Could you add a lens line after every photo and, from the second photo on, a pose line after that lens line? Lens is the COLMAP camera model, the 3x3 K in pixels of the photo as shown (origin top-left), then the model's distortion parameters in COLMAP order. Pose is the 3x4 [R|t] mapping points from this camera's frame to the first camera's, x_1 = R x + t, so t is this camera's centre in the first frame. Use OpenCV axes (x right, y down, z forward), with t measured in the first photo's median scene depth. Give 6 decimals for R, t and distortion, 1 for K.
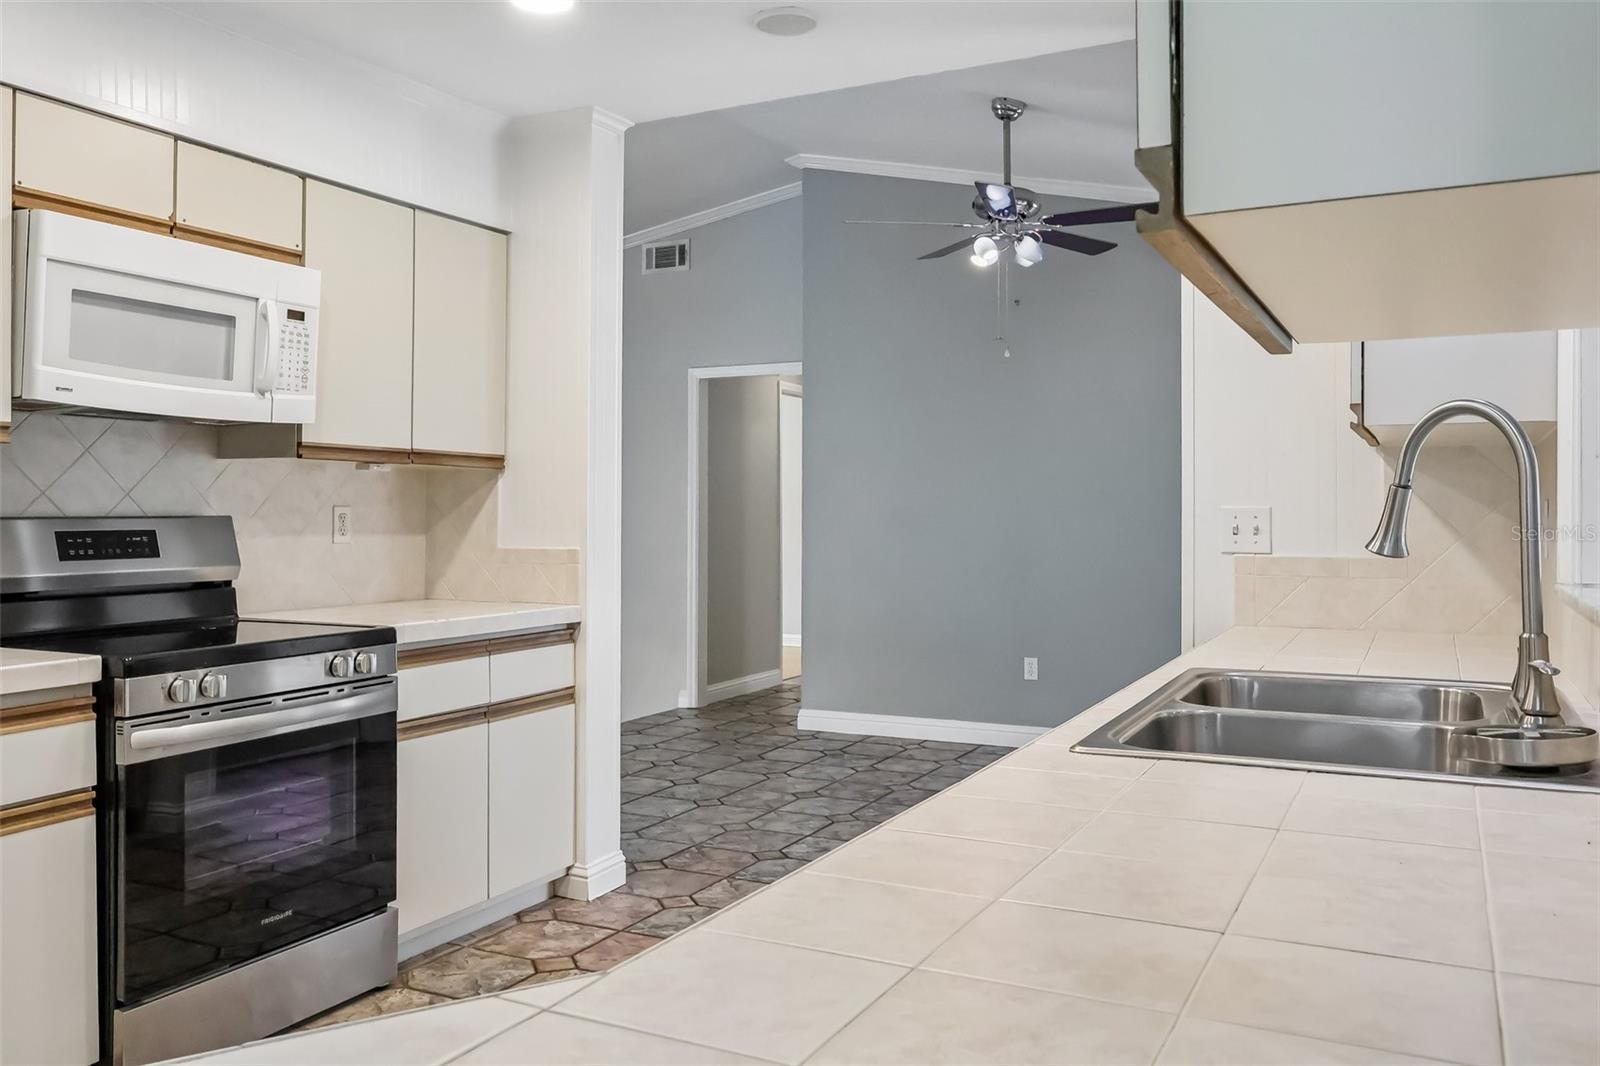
lens RADIAL K [[1269.8, 0, 796.9], [0, 1269.8, 500.9], [0, 0, 1]] dist [-0.003626, -0.006037]
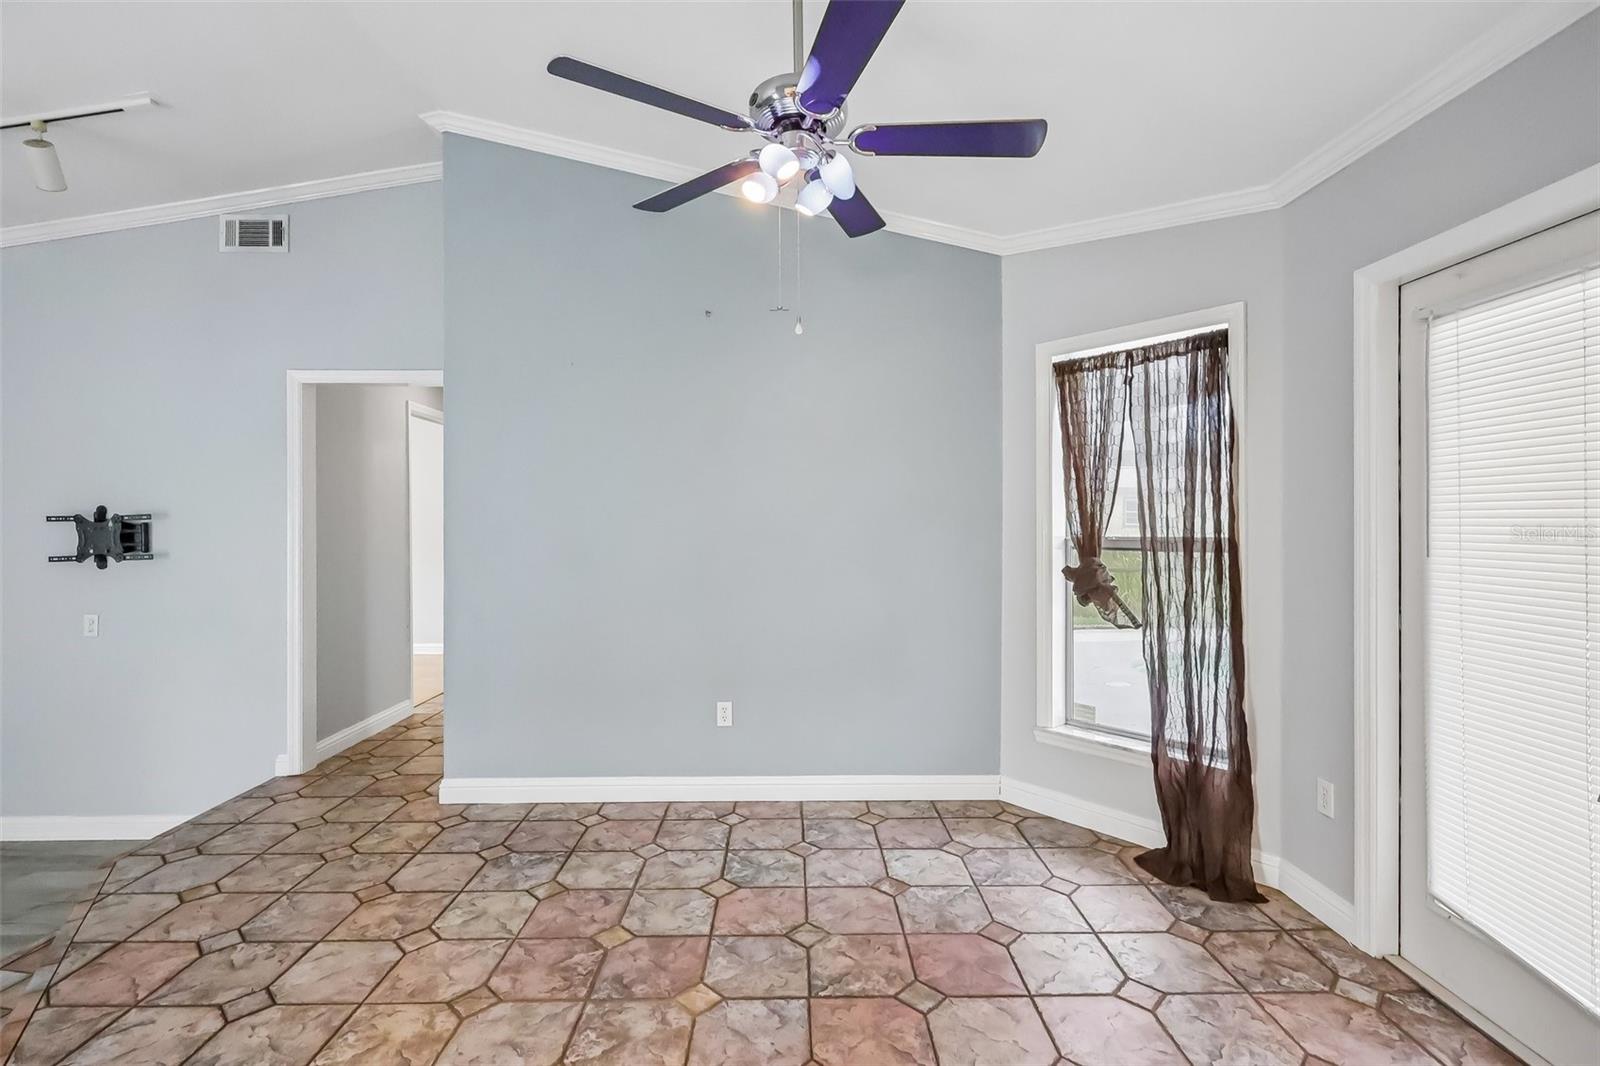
lens RADIAL K [[741.8, 0, 803.4], [0, 741.8, 525.8], [0, 0, 1]] dist [-0.002733, -0.001082]
pose [[0.885005, -0.003901, 0.465566, -0.026050], [-0.002993, 0.999897, 0.014069, -0.020998], [-0.465572, -0.013845, 0.884901, 0.880068]]
